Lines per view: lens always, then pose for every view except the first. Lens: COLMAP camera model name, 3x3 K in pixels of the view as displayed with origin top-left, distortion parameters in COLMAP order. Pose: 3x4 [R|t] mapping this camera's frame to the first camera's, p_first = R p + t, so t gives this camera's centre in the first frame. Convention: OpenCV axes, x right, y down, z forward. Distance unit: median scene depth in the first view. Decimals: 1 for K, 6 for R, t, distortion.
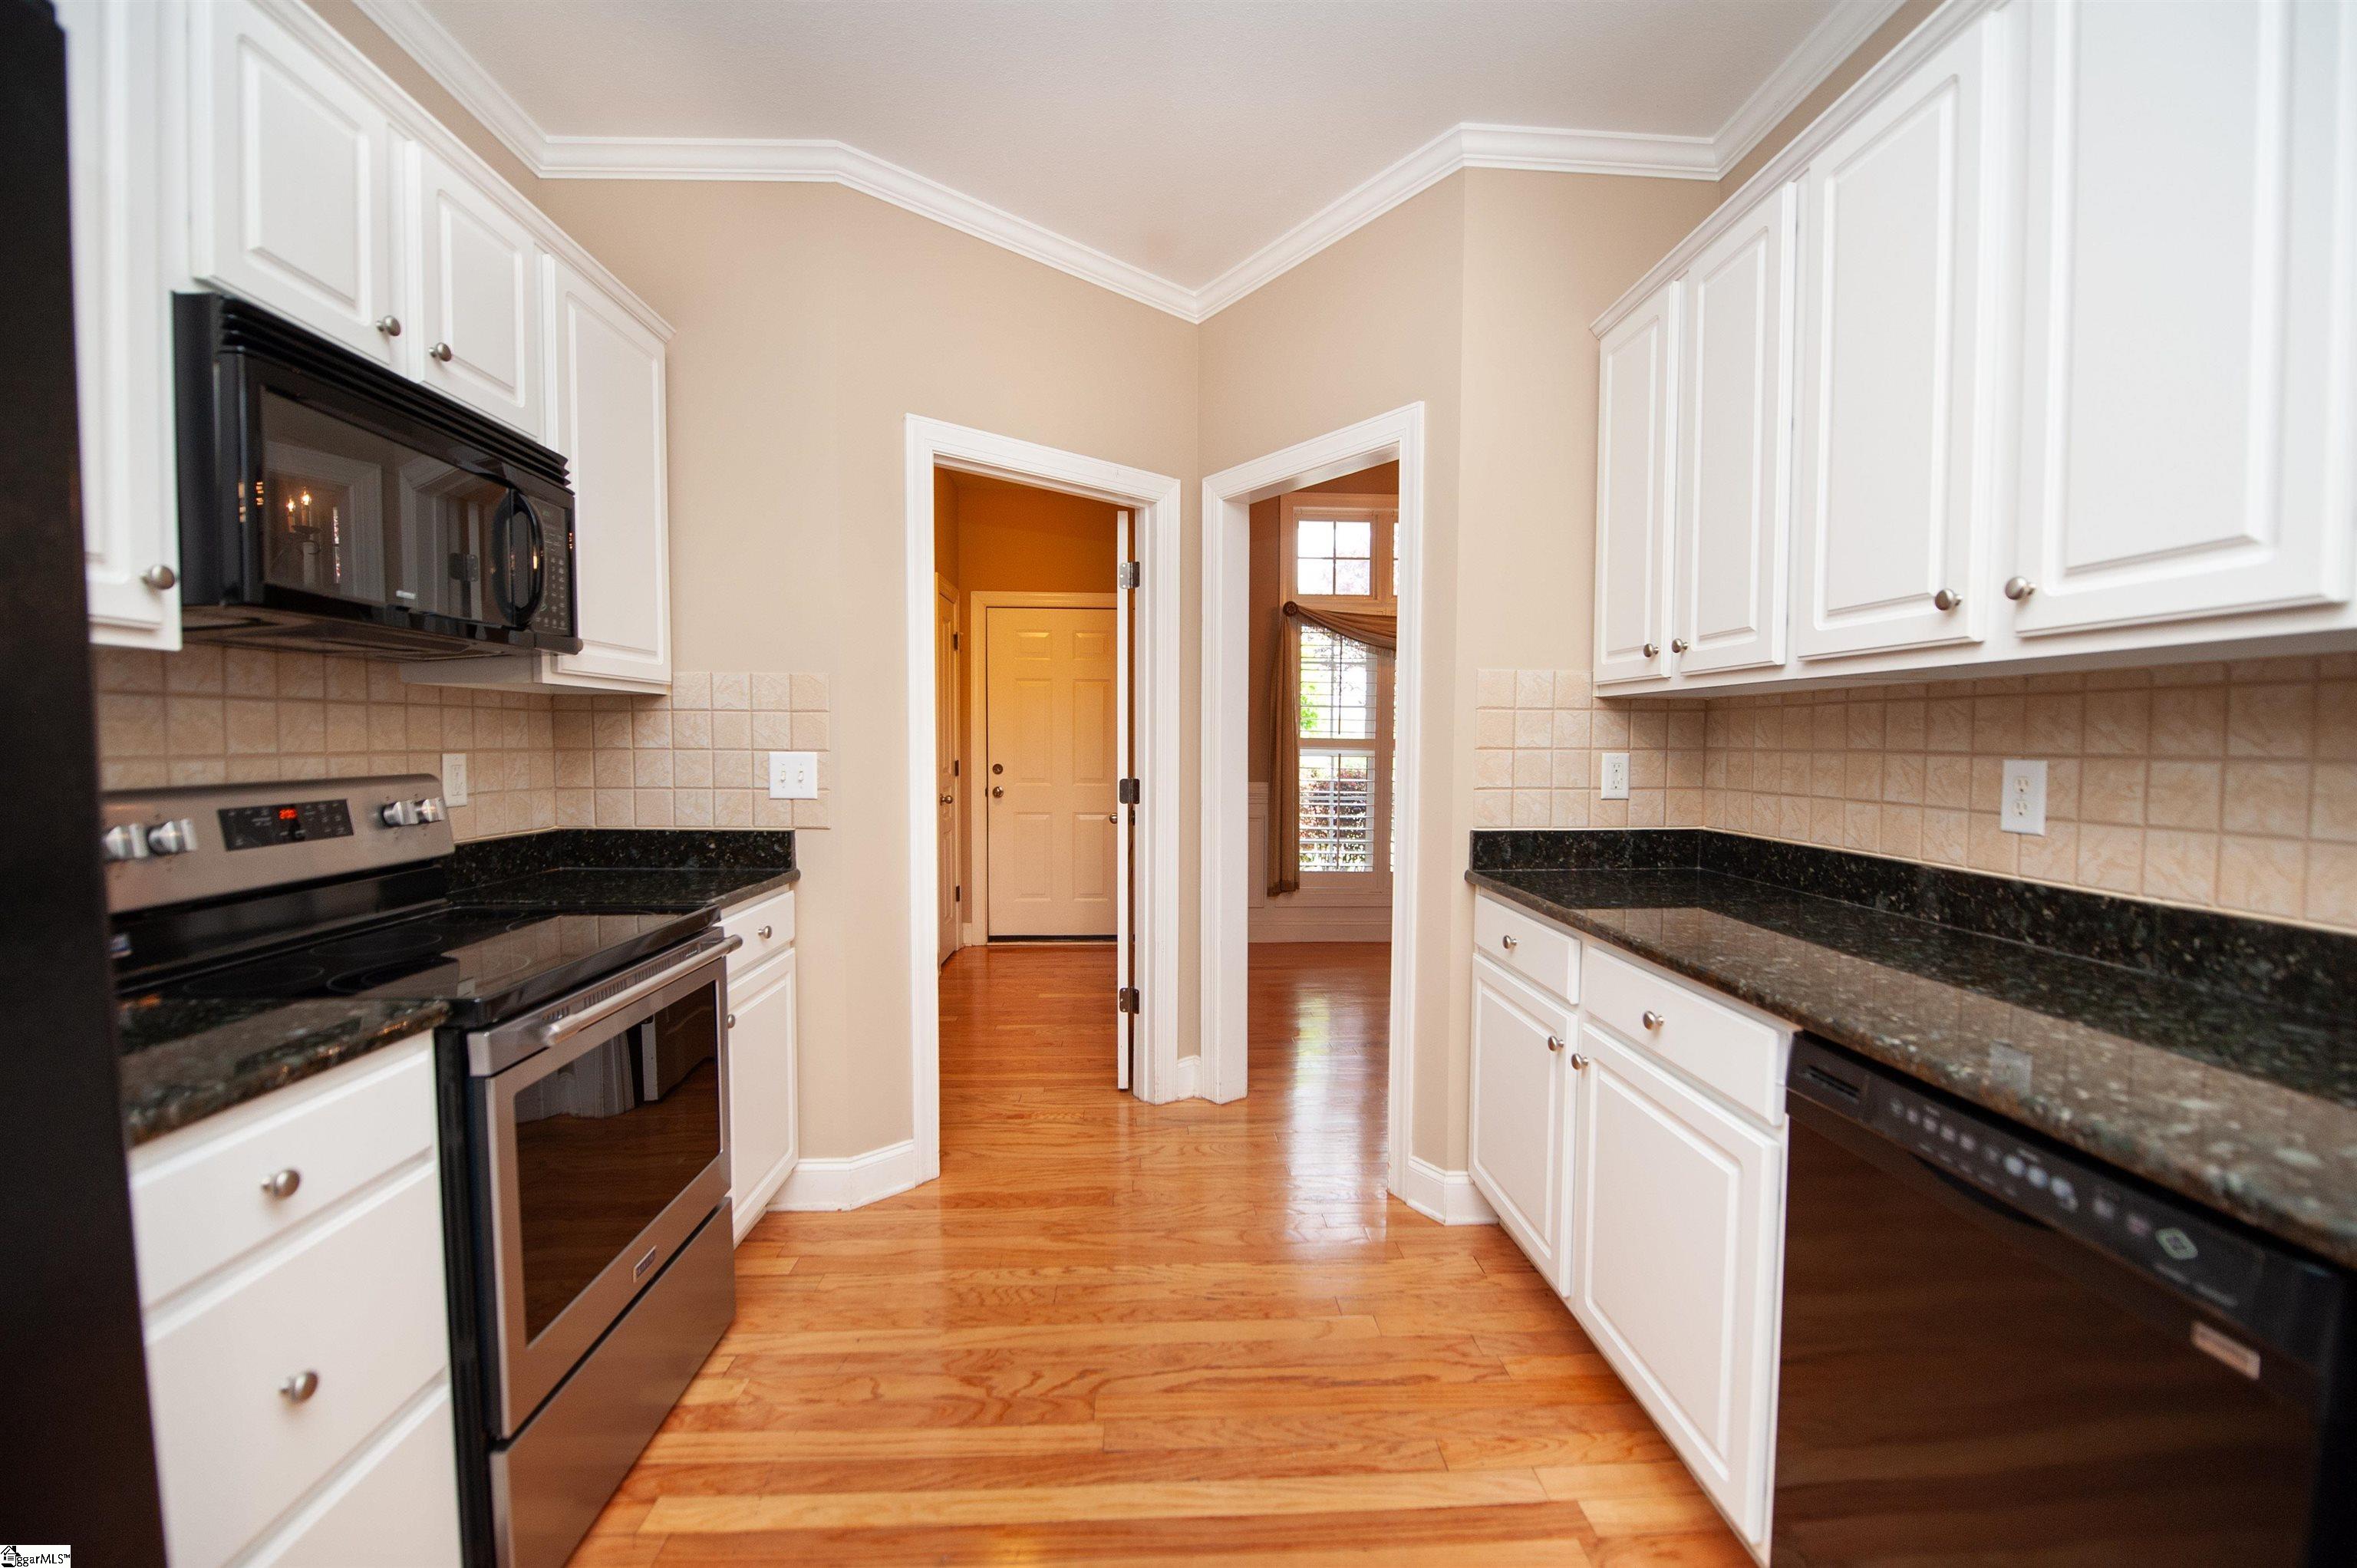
lens RADIAL K [[955.5, 0, 1188.6], [0, 955.5, 789.4], [0, 0, 1]] dist [-0.013419, -0.007857]
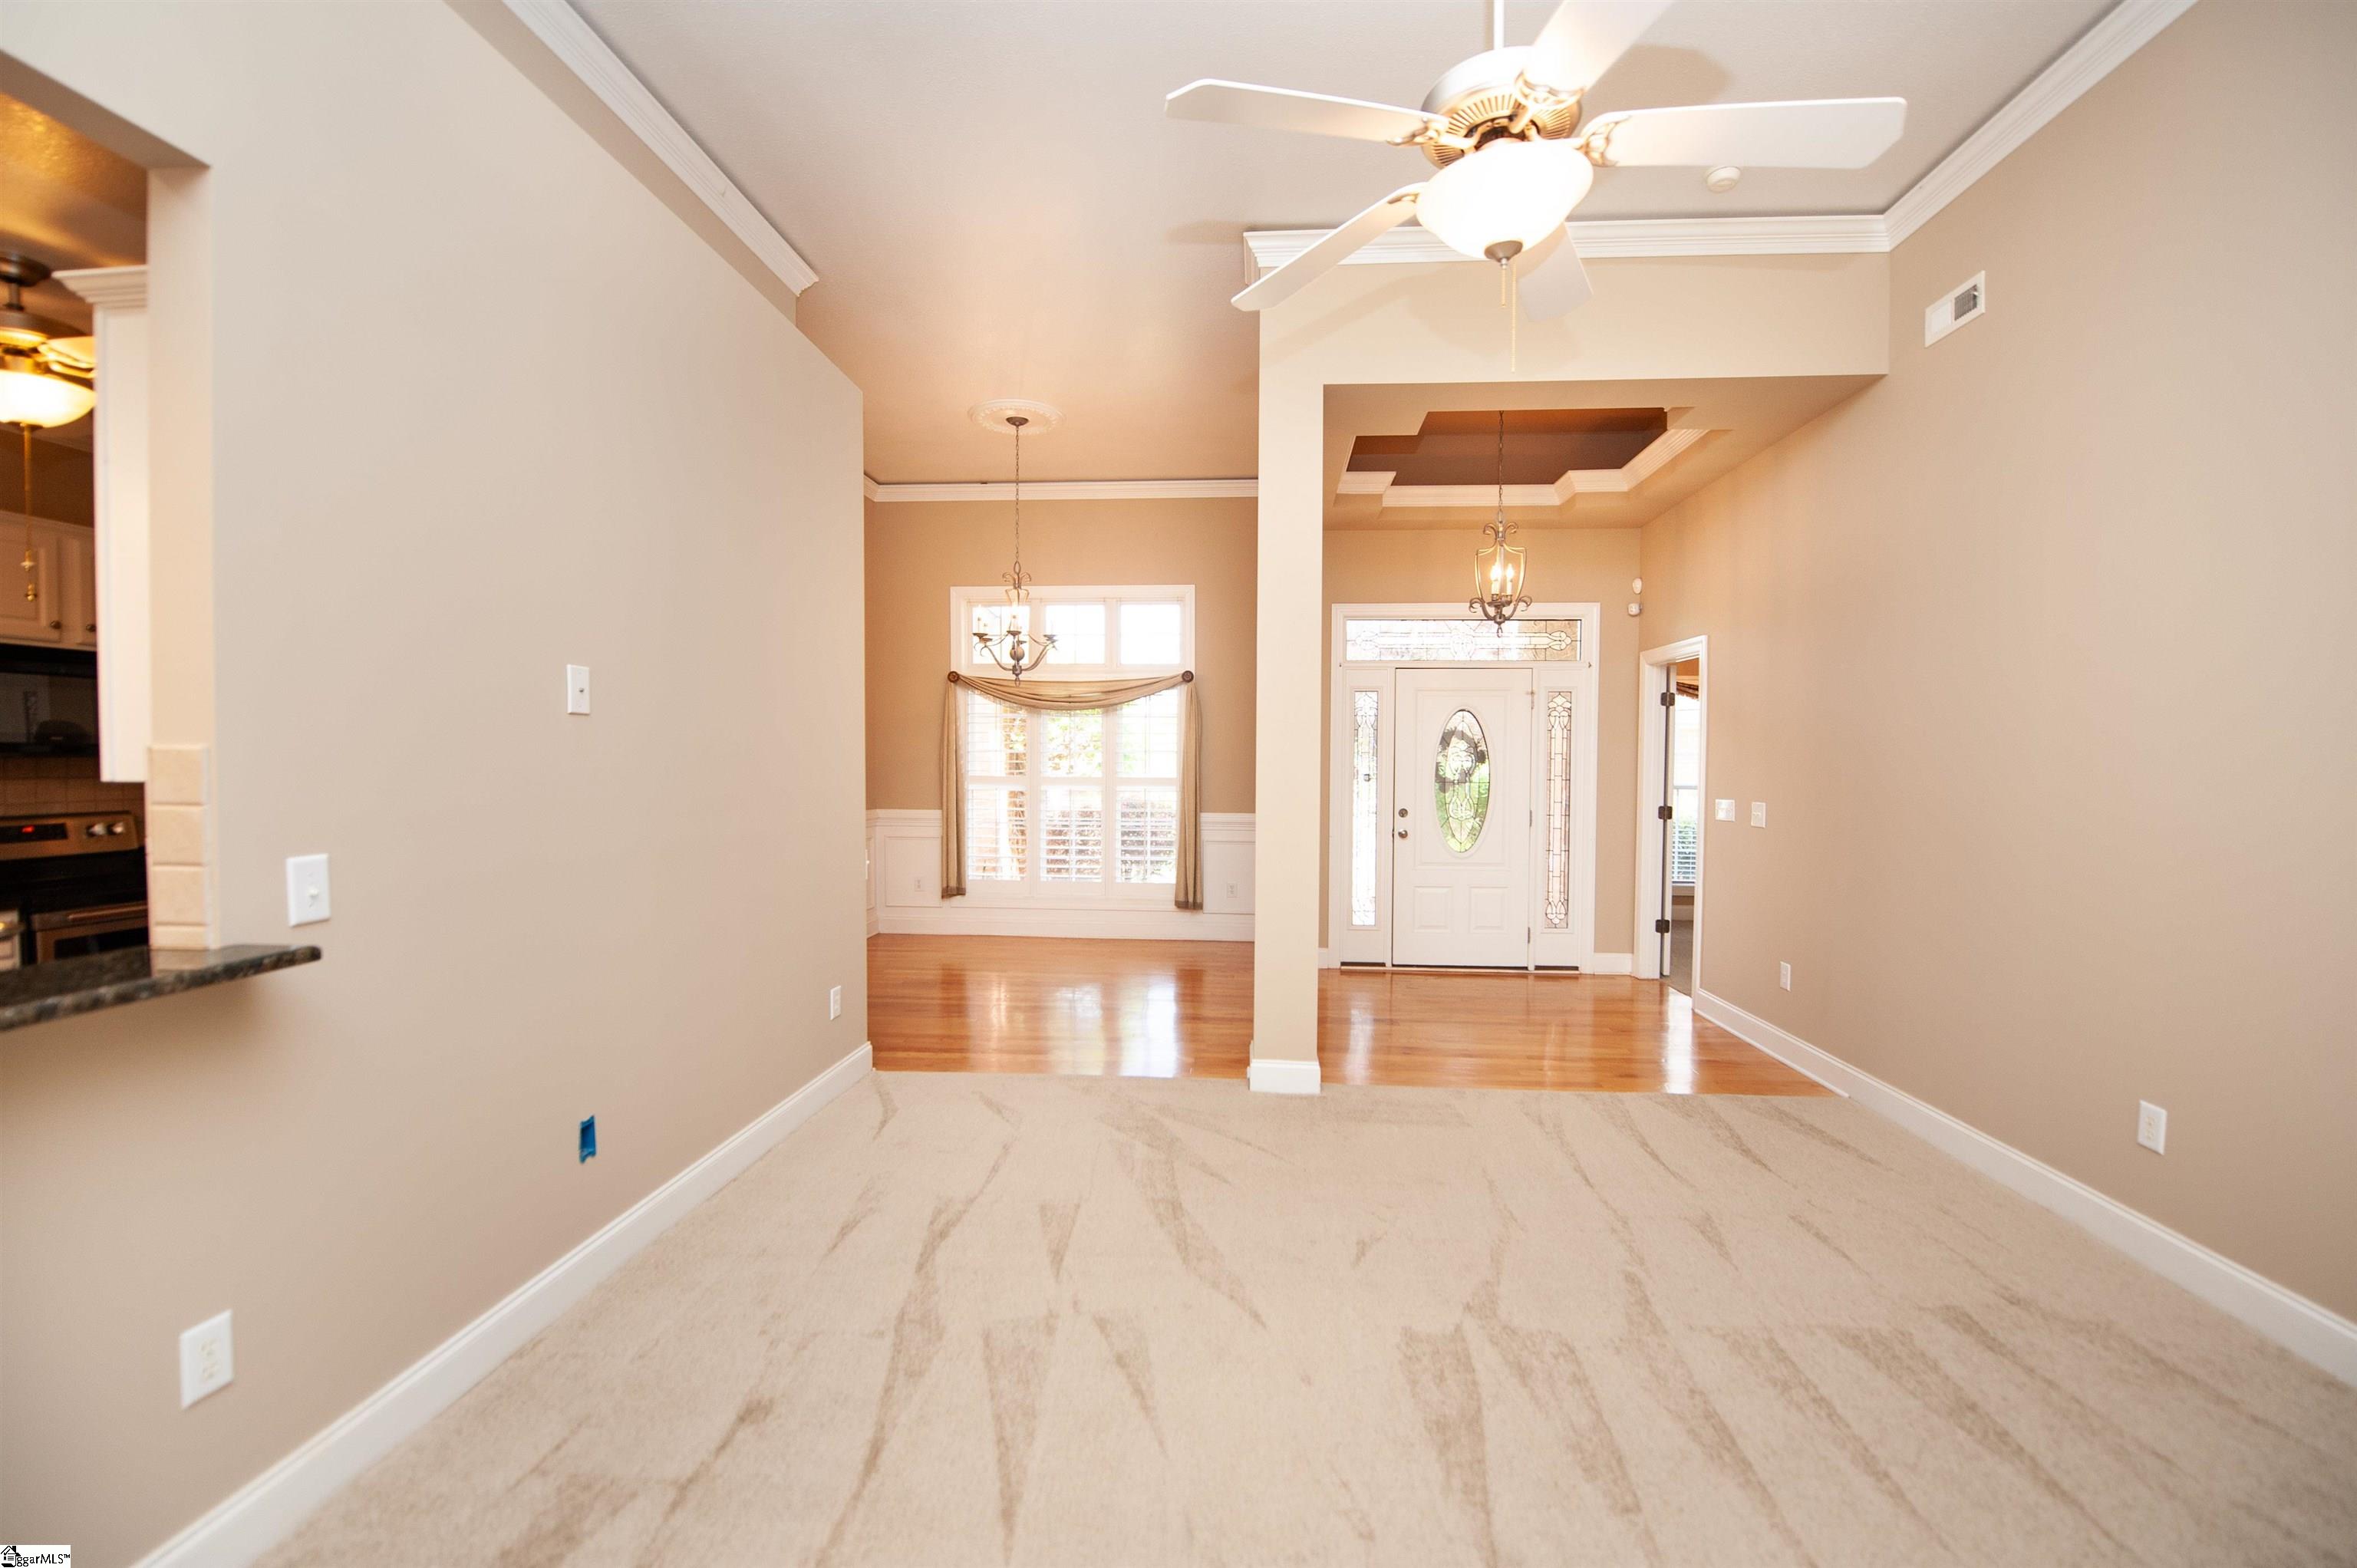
lens RADIAL K [[955.5, 0, 1188.6], [0, 955.5, 789.4], [0, 0, 1]] dist [-0.013419, -0.007857]
pose [[0.992447, 0.005166, -0.122568, 1.848705], [-0.007630, 0.999778, -0.019644, -0.044120], [0.122440, 0.020431, 0.992266, -0.765265]]
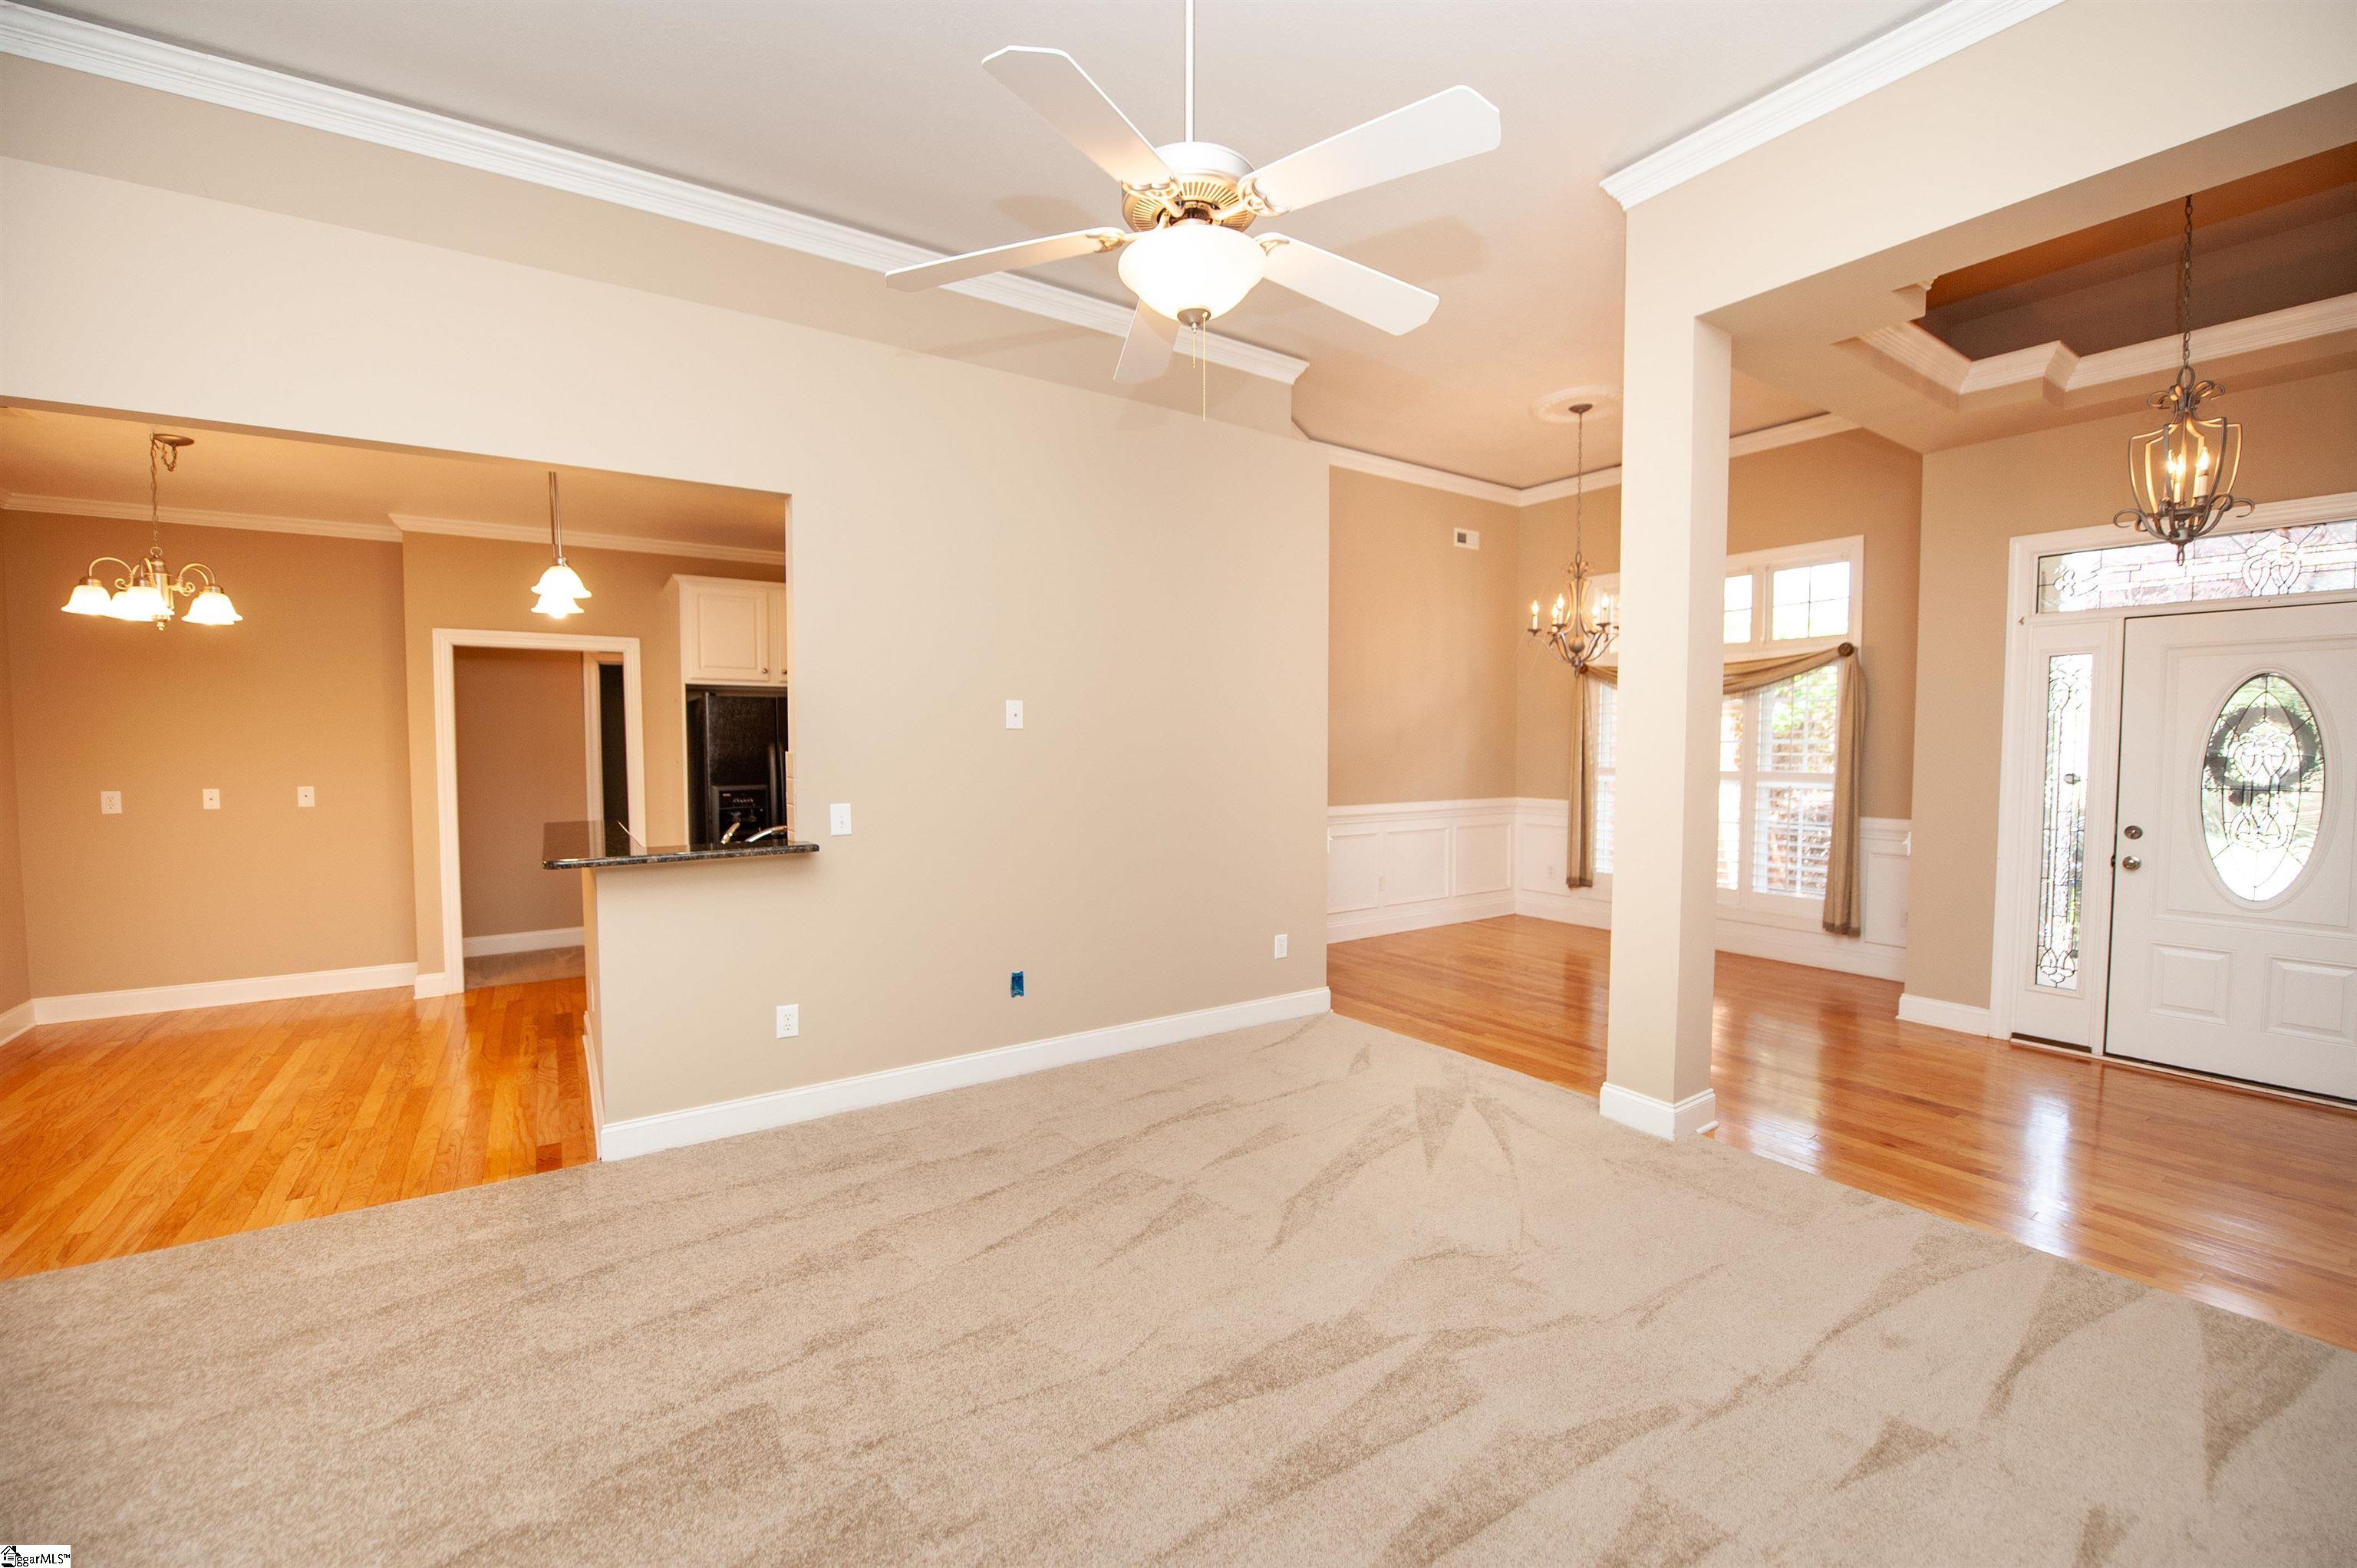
lens RADIAL K [[934.2, 0, 1179.7], [0, 934.2, 792.3], [0, 0, 1]] dist [-0.026235, 0.000179]
pose [[0.522077, 0.041189, -0.851903, 2.867950], [-0.041598, 0.998874, 0.022802, -0.085500], [0.851883, 0.023534, 0.523202, -0.372806]]
